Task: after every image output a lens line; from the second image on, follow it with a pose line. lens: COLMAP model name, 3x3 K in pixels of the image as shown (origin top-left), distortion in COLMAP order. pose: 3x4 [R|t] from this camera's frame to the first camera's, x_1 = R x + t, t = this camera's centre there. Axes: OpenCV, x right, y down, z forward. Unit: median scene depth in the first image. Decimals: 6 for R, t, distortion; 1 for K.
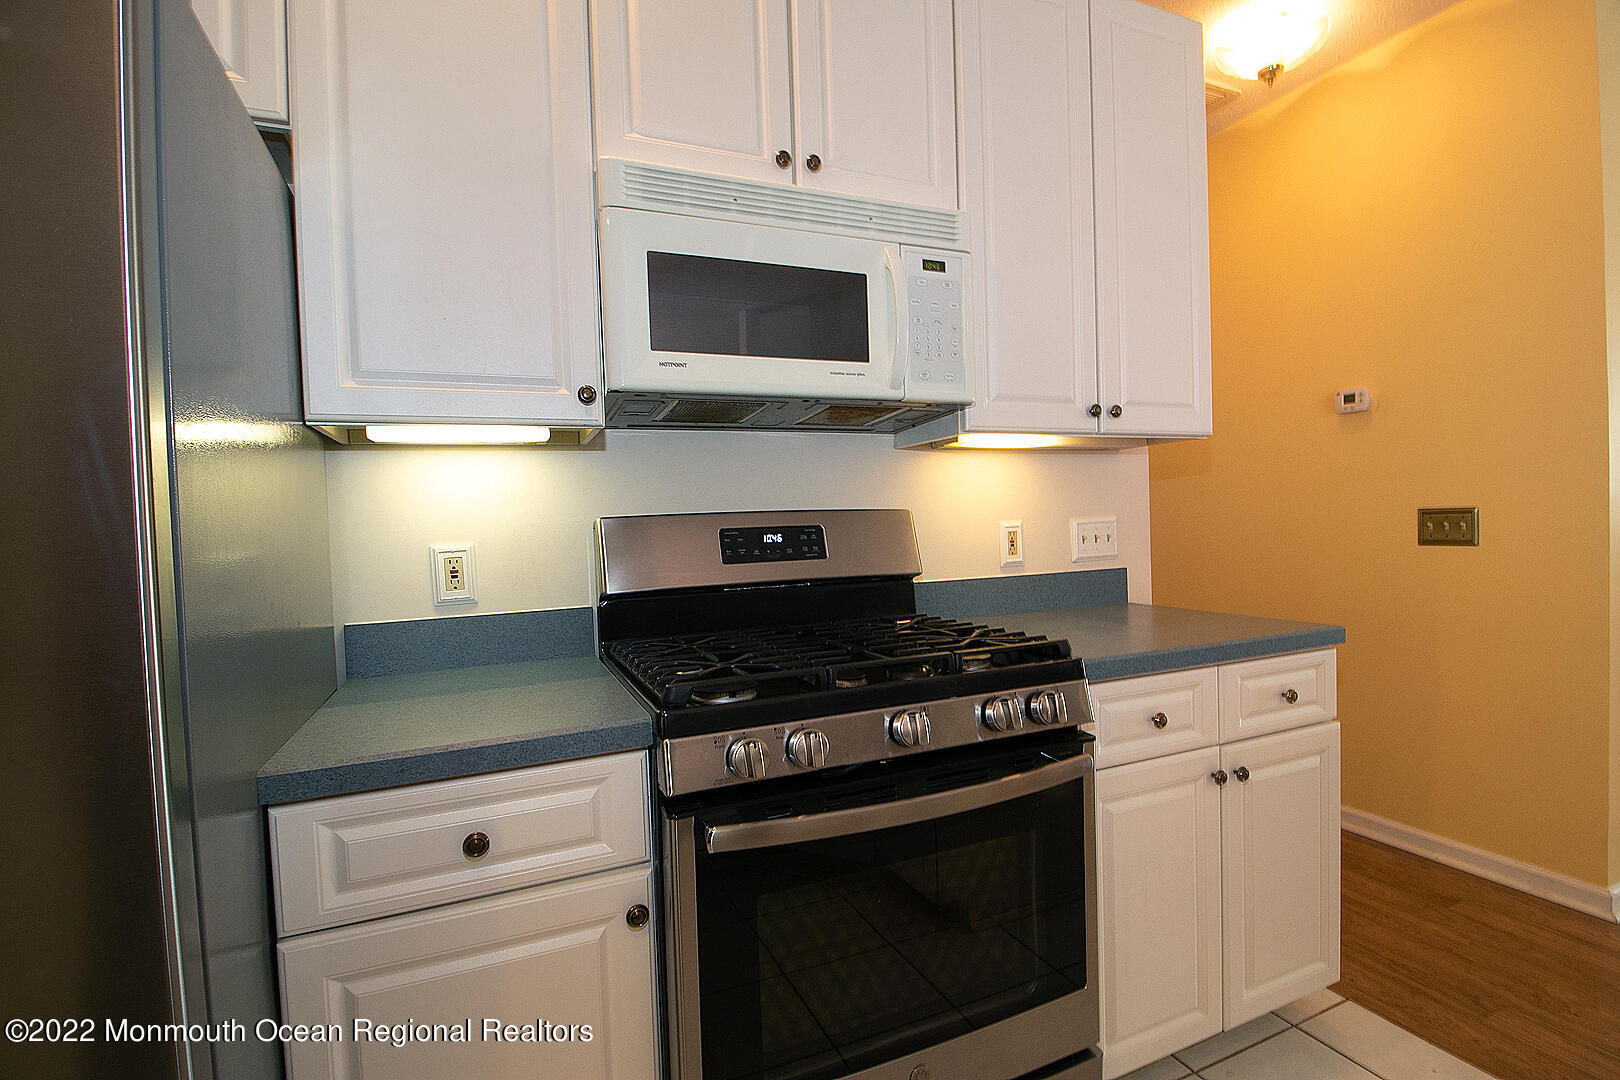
lens RADIAL K [[764.7, 0, 814.3], [0, 764.7, 543.4], [0, 0, 1]] dist [0.004432, -0.014453]
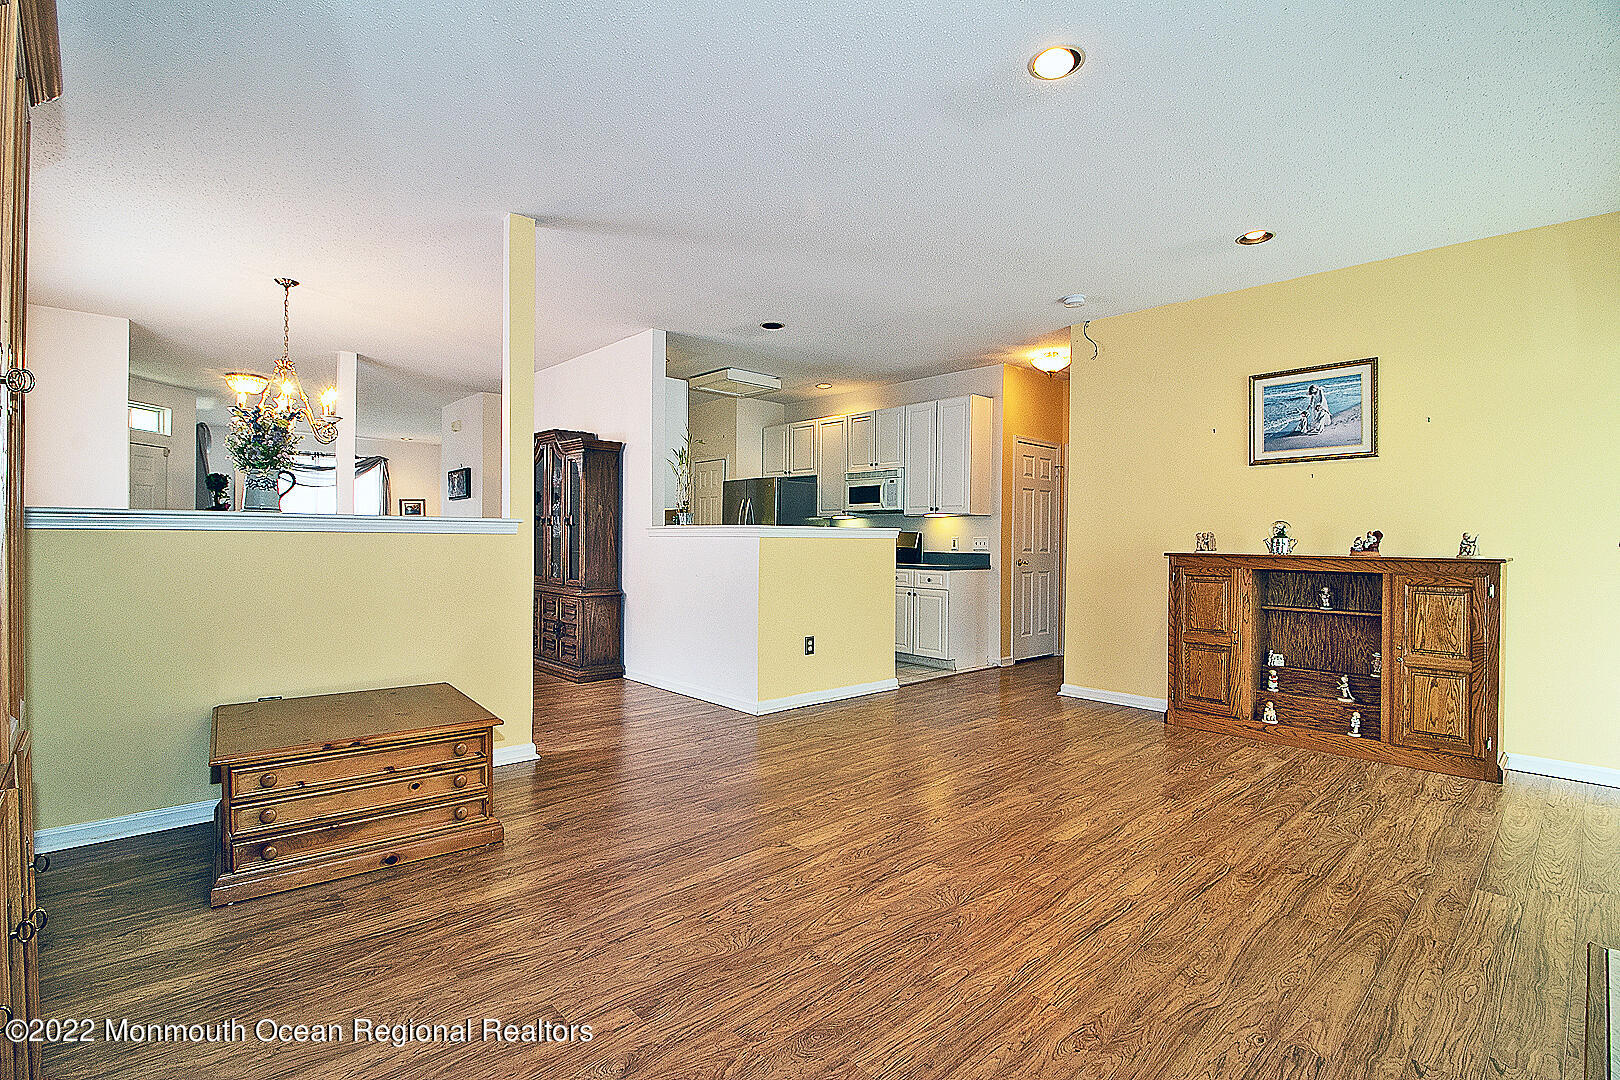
lens RADIAL K [[764.7, 0, 814.3], [0, 764.7, 543.4], [0, 0, 1]] dist [0.004432, -0.014453]
pose [[0.331833, 0.040844, -0.942454, 4.657853], [-0.050975, 0.998379, 0.025320, -0.080232], [0.941960, 0.039640, 0.333377, -1.056976]]
